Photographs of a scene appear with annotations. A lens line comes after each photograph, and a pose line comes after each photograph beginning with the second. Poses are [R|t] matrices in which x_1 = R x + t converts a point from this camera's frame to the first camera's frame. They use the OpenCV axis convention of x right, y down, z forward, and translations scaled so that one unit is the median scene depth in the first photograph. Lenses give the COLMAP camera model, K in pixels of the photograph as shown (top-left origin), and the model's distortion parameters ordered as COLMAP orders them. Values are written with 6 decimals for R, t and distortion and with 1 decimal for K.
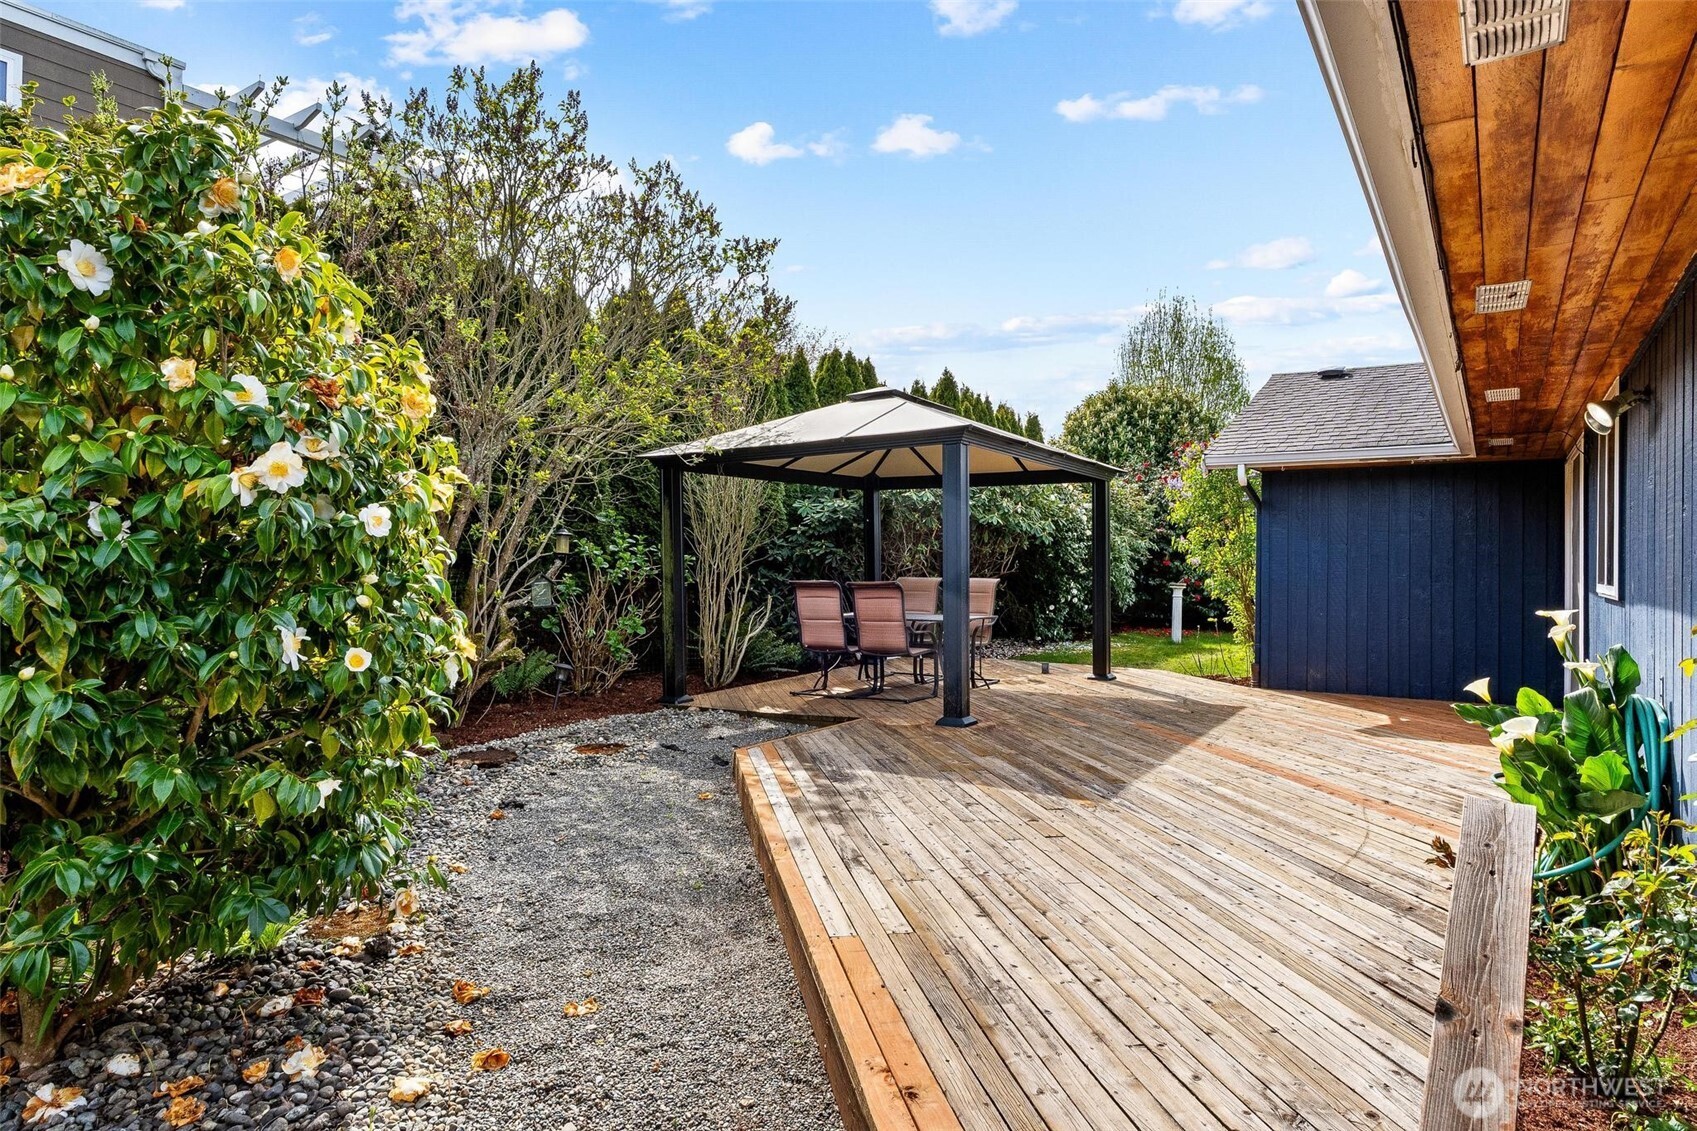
lens RADIAL K [[1039.1, 0, 848.5], [0, 1039.1, 565.5], [0, 0, 1]] dist [-0.000649, -0.000269]
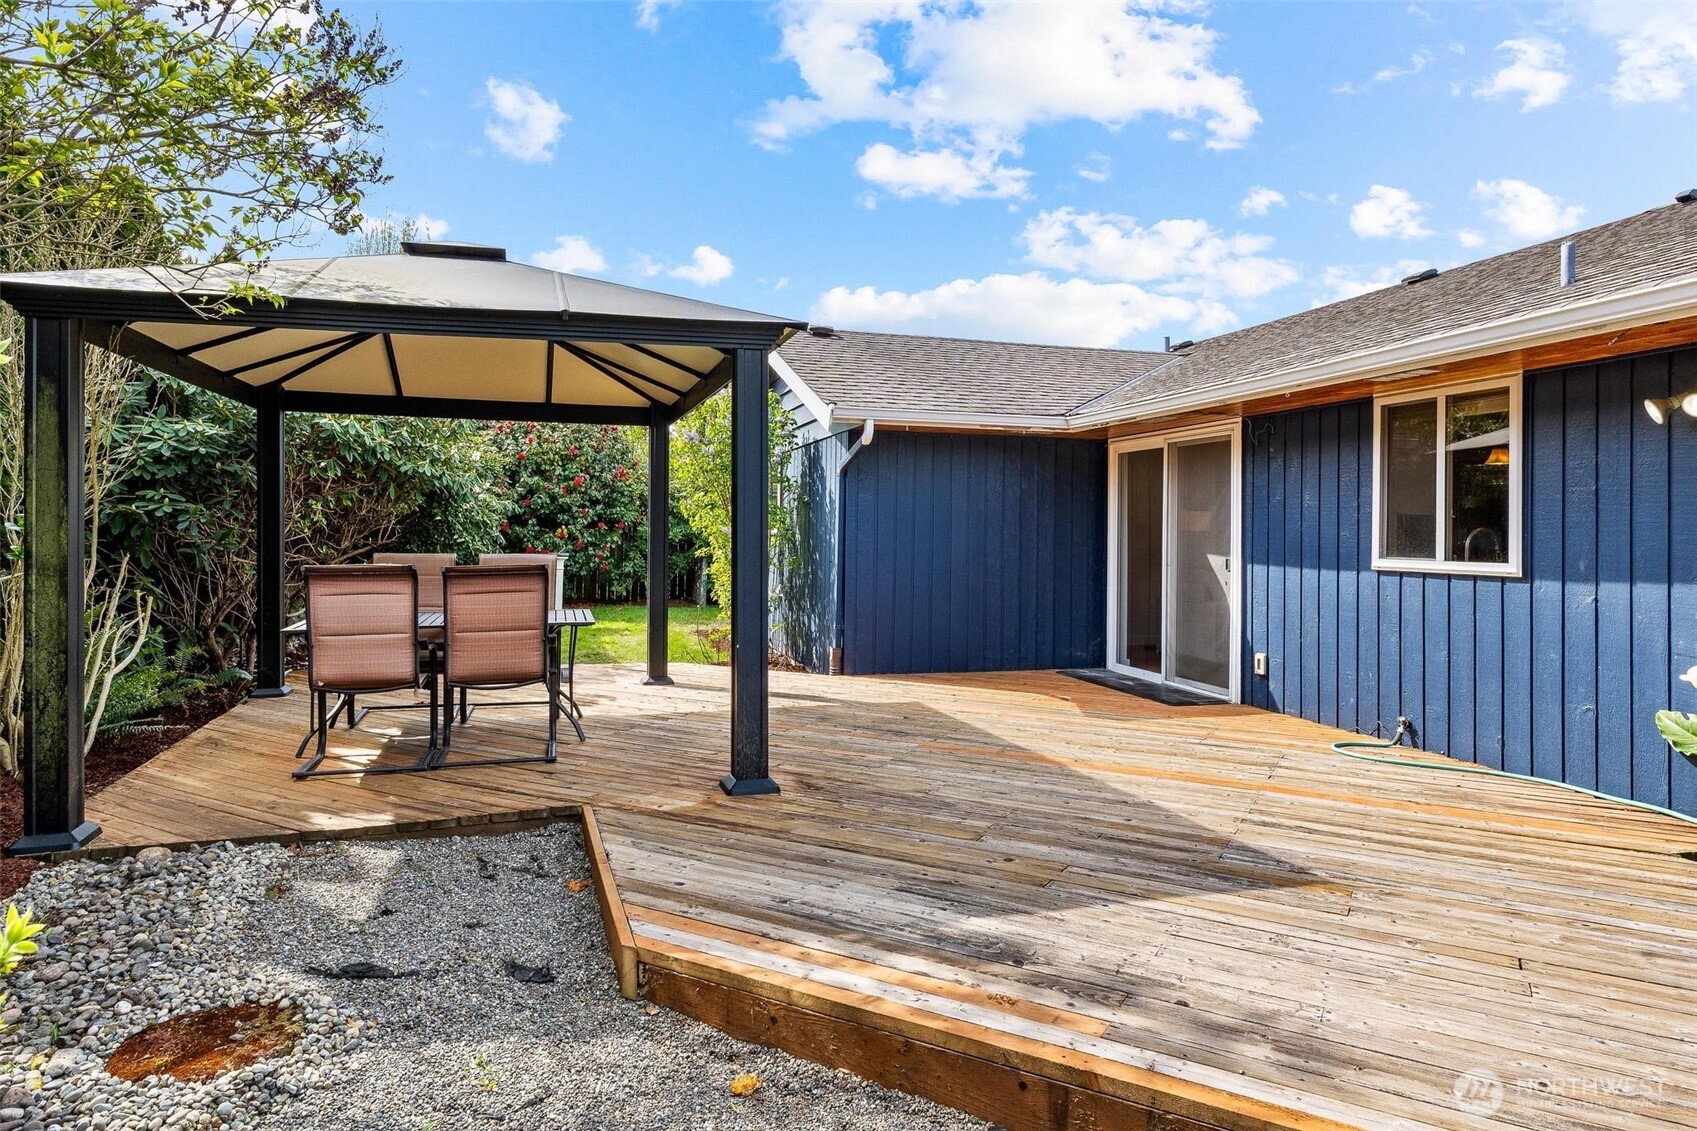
lens RADIAL K [[1039.1, 0, 848.5], [0, 1039.1, 565.5], [0, 0, 1]] dist [-0.000649, -0.000269]
pose [[0.658663, -0.026448, 0.751973, -0.278071], [-0.005396, 0.999190, 0.039869, -0.008784], [-0.752419, -0.030318, 0.657987, 0.433738]]
